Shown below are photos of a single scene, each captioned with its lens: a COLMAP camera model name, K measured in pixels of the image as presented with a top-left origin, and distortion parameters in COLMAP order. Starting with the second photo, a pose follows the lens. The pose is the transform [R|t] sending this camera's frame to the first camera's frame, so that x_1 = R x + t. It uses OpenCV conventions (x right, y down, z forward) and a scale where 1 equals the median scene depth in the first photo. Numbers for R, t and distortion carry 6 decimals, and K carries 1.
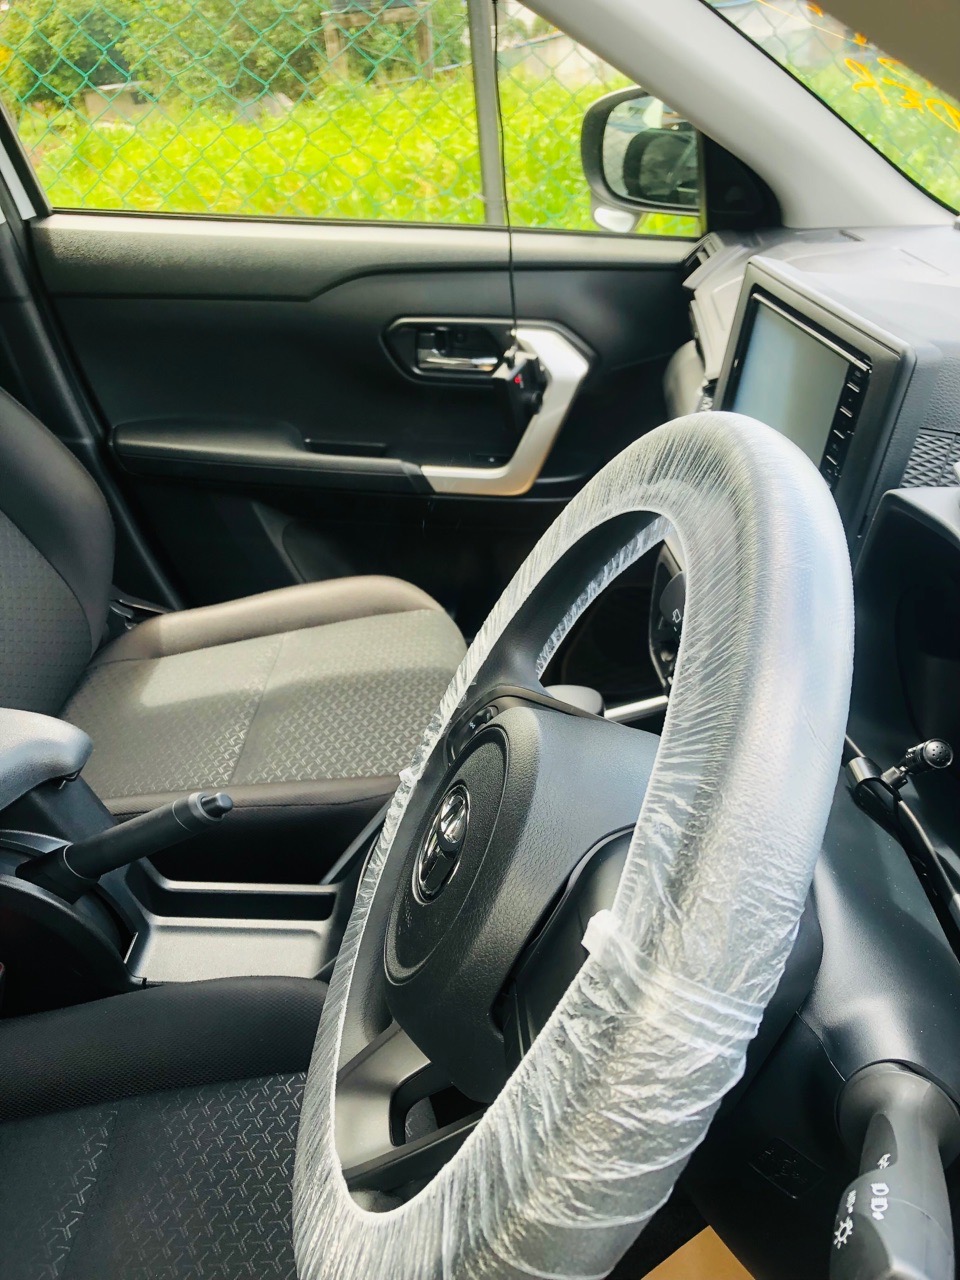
lens RADIAL K [[1082.0, 0, 480.0], [0, 1082.0, 640.0], [0, 0, 1]] dist [0.035797, 0.011313]
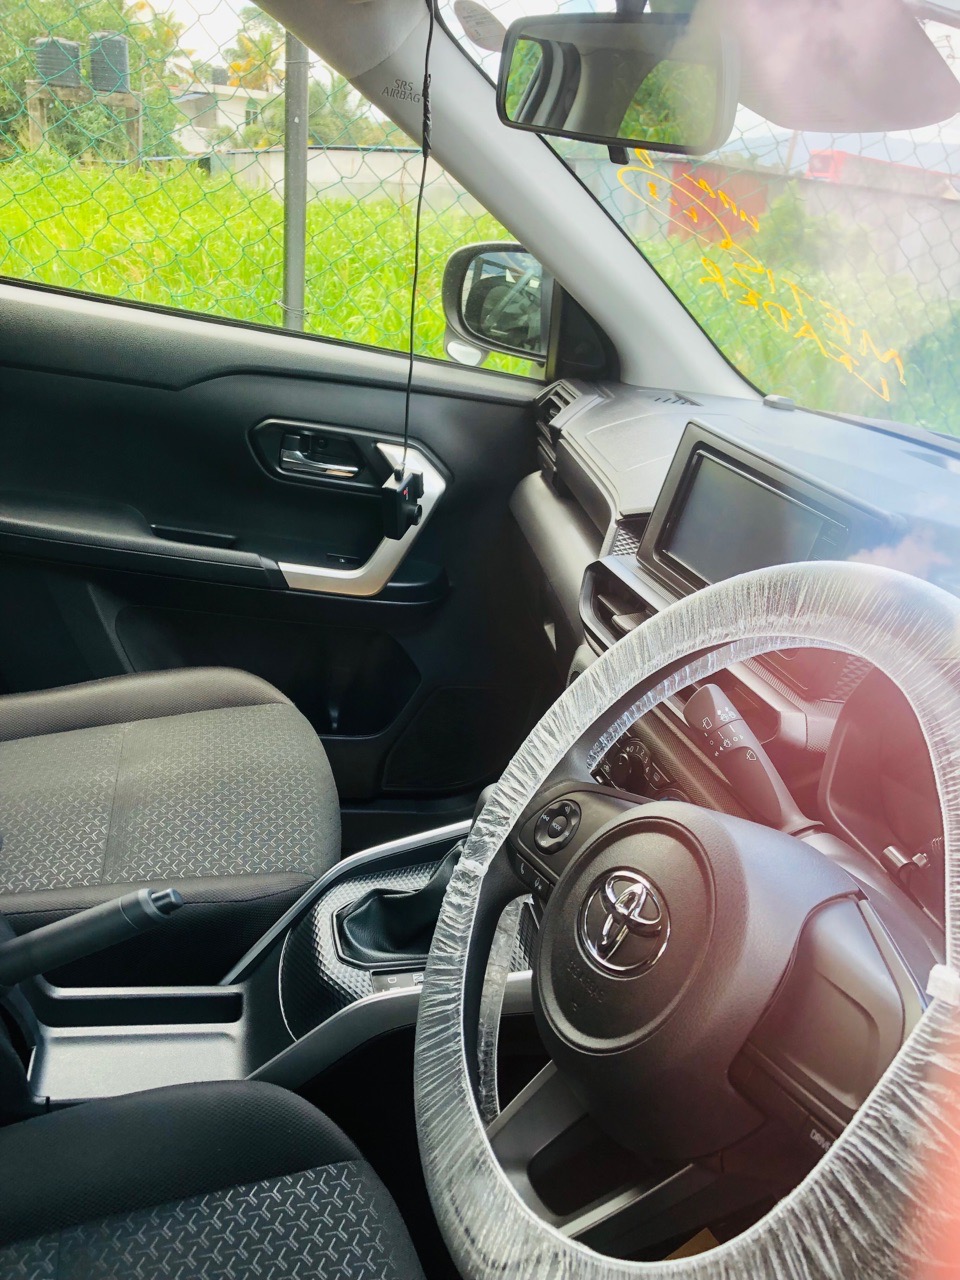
lens RADIAL K [[1082.0, 0, 480.0], [0, 1082.0, 640.0], [0, 0, 1]] dist [0.035797, 0.011313]
pose [[0.952058, 0.056753, 0.300606, -0.183991], [-0.029236, 0.995023, -0.095263, 0.003239], [-0.304516, 0.081908, 0.948979, -0.014348]]
